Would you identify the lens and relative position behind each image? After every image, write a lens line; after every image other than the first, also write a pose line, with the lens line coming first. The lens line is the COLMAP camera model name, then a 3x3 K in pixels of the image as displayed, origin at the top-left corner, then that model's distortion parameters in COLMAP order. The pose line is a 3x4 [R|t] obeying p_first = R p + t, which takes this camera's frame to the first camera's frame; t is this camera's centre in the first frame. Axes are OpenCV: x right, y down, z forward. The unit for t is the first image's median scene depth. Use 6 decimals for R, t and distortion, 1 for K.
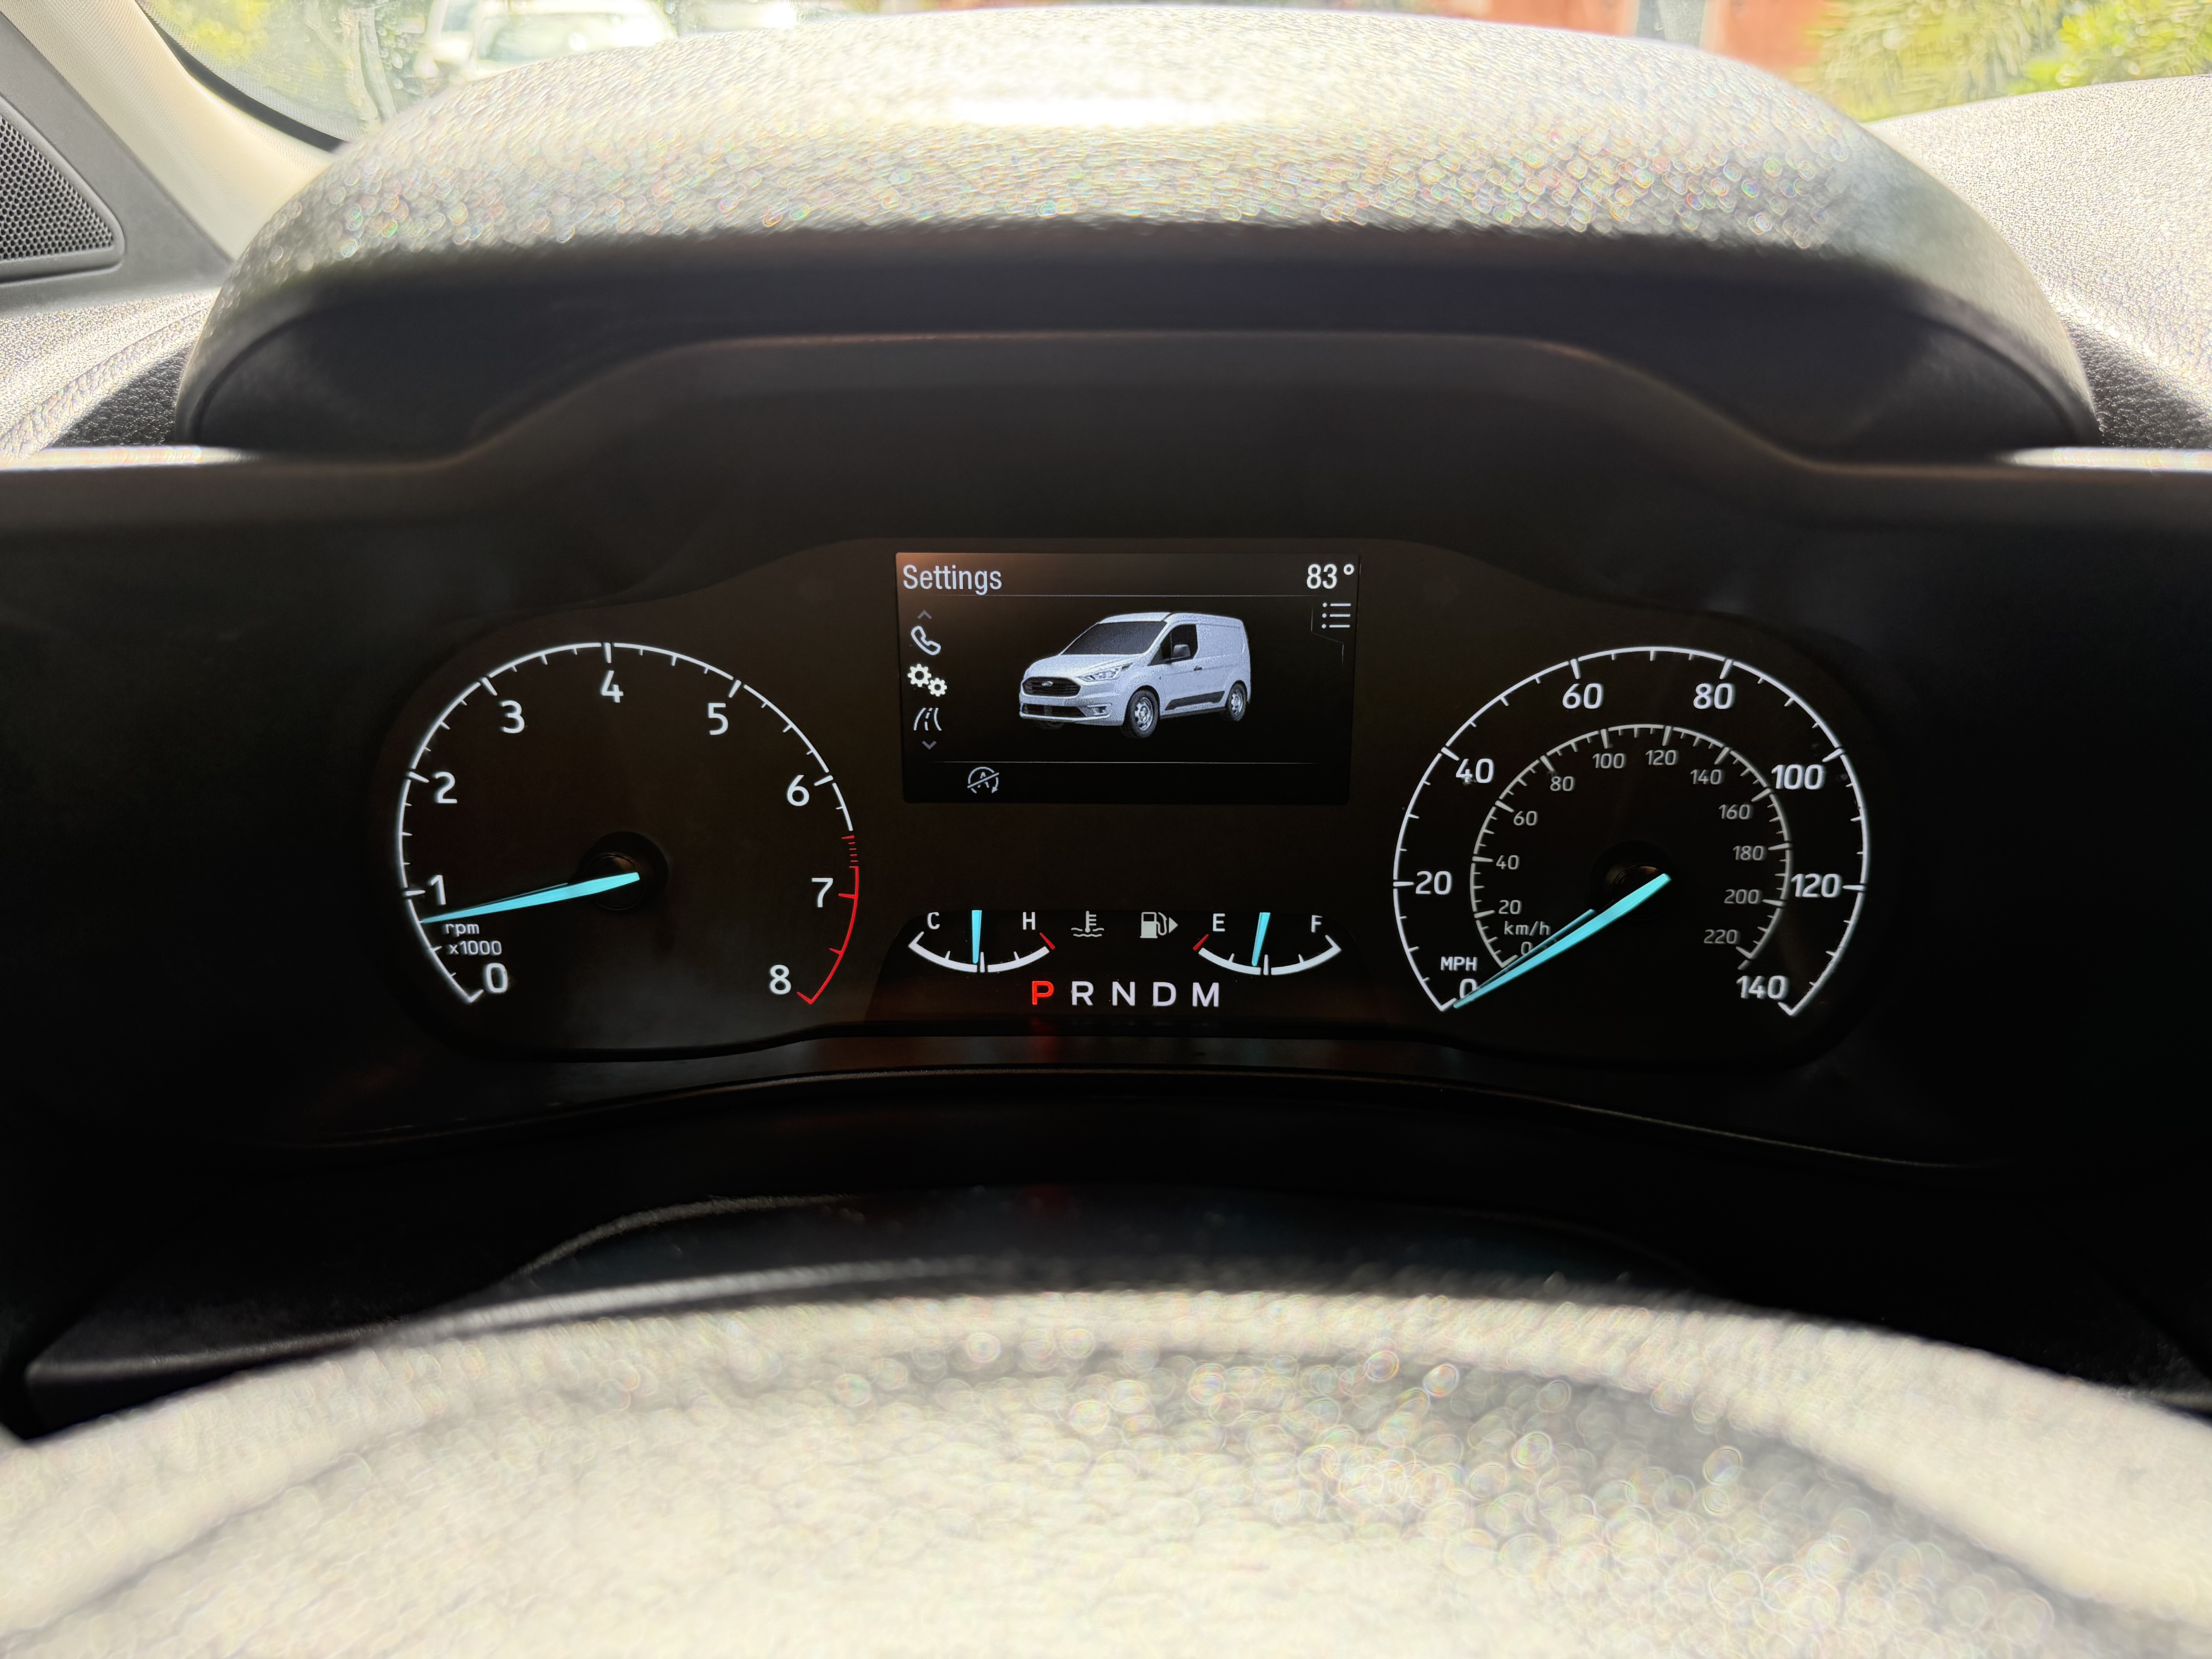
lens RADIAL K [[1572.8, 0, 1102.6], [0, 1572.8, 865.0], [0, 0, 1]] dist [0.085128, -0.198274]
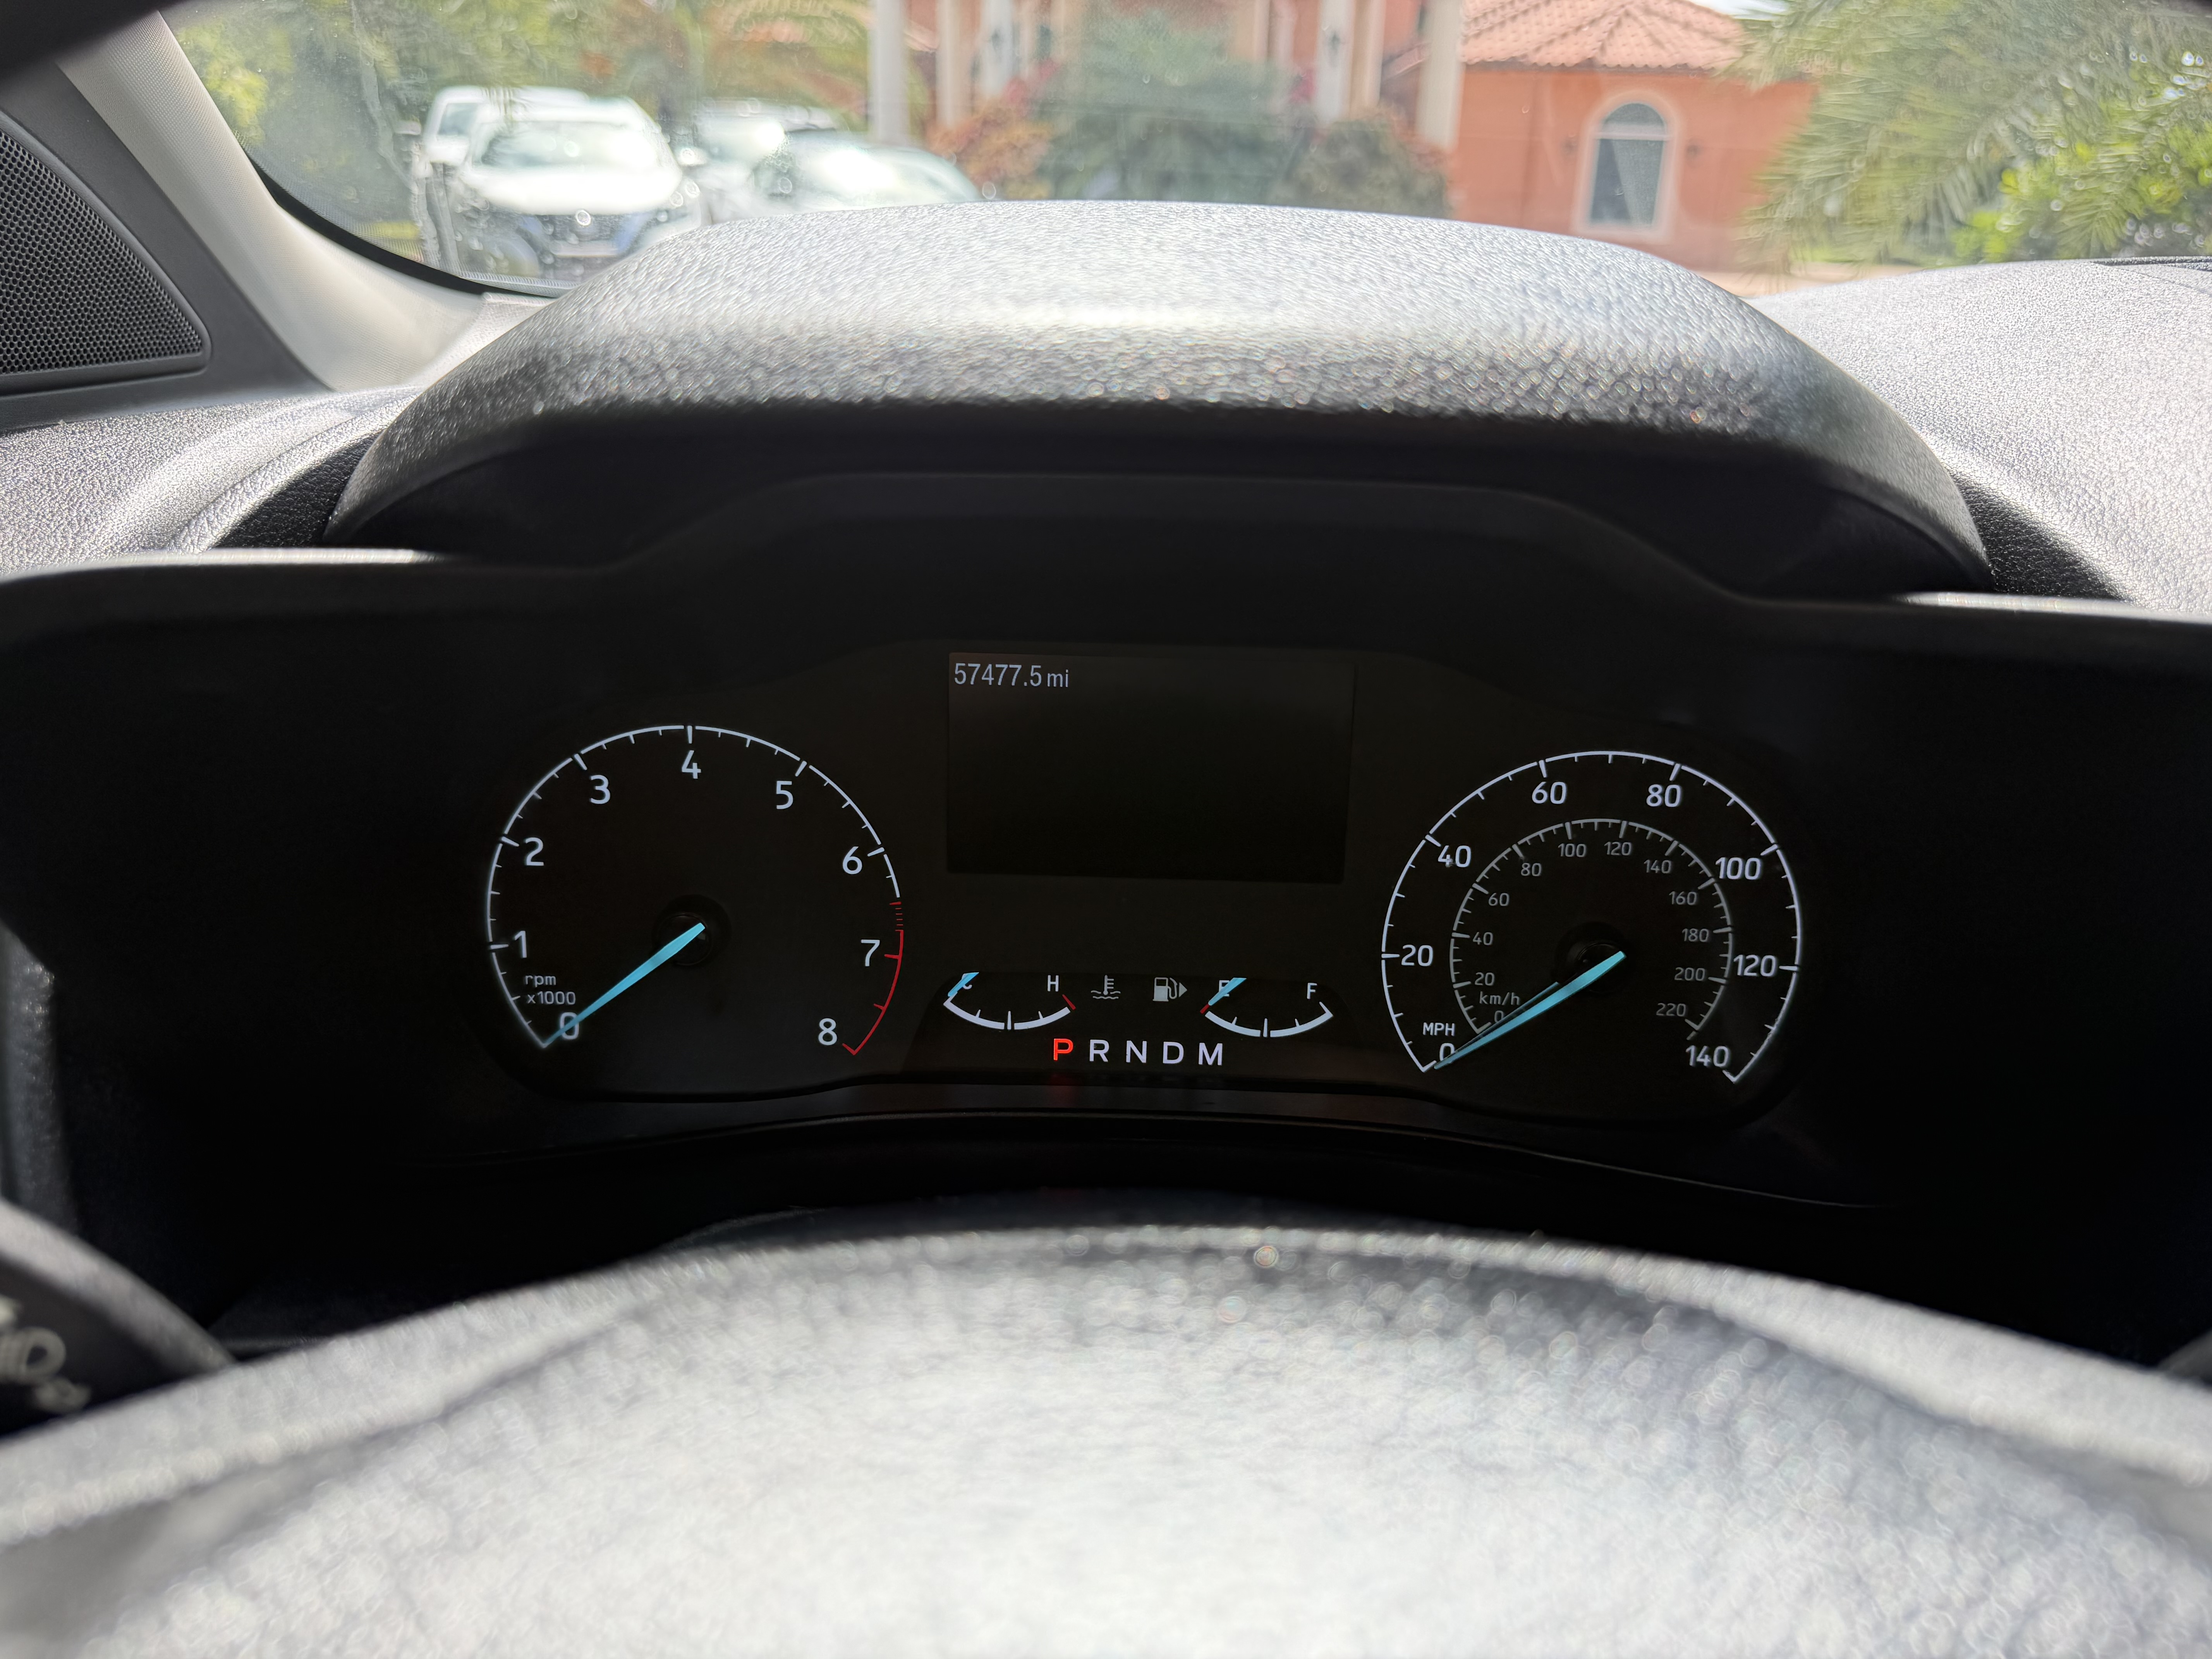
lens RADIAL K [[1572.8, 0, 1102.6], [0, 1572.8, 865.0], [0, 0, 1]] dist [0.085128, -0.198274]
pose [[0.999469, 0.021534, 0.024466, -0.042482], [-0.019924, 0.997736, -0.064236, 0.023780], [-0.025794, 0.063715, 0.997635, -0.116292]]
